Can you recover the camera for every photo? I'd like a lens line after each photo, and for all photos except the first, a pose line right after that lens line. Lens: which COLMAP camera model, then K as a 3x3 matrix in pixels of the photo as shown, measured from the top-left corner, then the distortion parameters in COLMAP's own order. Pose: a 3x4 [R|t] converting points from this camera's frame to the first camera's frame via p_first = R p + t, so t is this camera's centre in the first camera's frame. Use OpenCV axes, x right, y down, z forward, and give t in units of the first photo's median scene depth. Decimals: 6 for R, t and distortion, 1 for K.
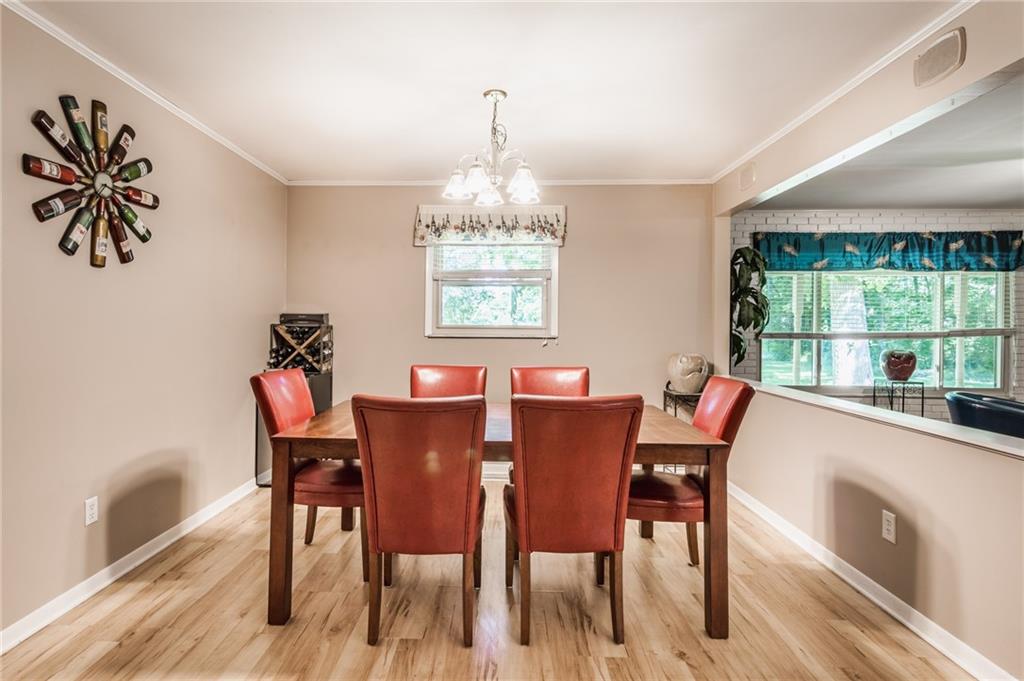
lens RADIAL K [[545.8, 0, 513.6], [0, 545.8, 329.3], [0, 0, 1]] dist [0.001477, 0.000731]
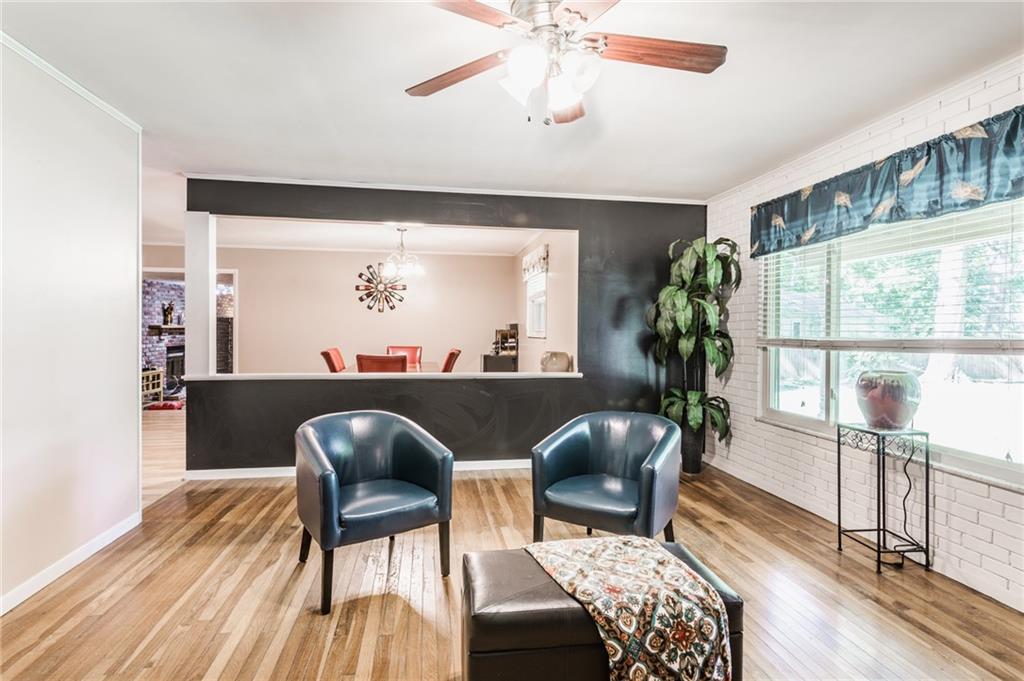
lens RADIAL K [[545.8, 0, 513.6], [0, 545.8, 329.3], [0, 0, 1]] dist [0.001477, 0.000731]
pose [[0.178302, -0.006307, -0.983956, 1.448515], [-0.006272, 0.999952, -0.007546, 0.004020], [0.983956, 0.007517, 0.178254, 0.666778]]
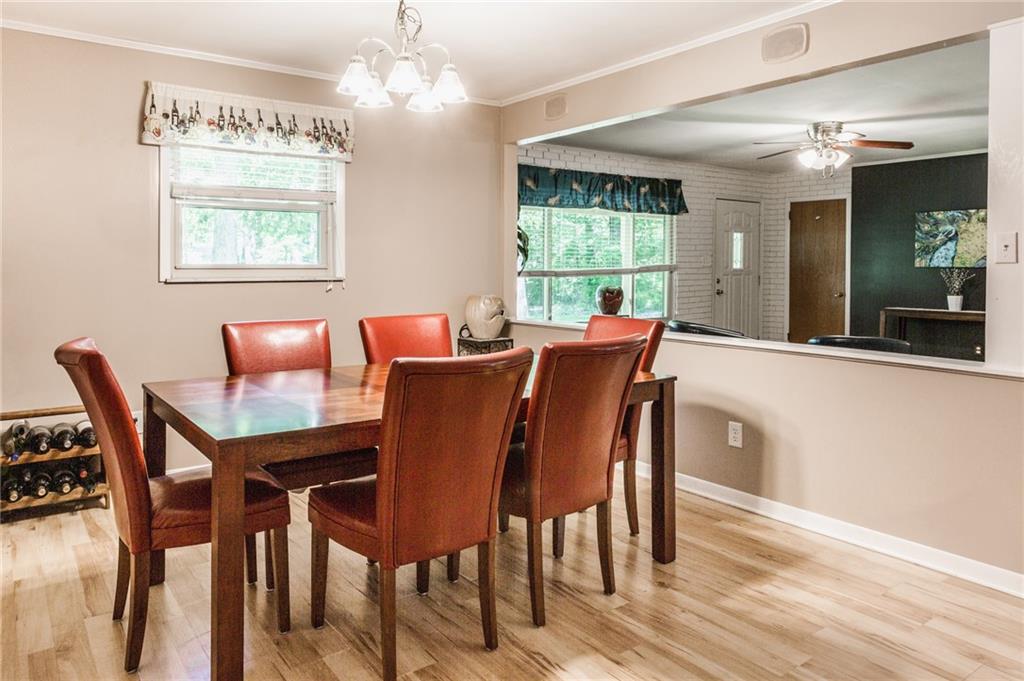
lens RADIAL K [[691.9, 0, 510.1], [0, 691.9, 284.7], [0, 0, 1]] dist [-0.008583, -0.000709]
pose [[0.790135, -0.024266, 0.612452, -0.336277], [0.010396, 0.999603, 0.026193, -0.001341], [-0.612844, -0.014329, 0.790074, 0.076906]]
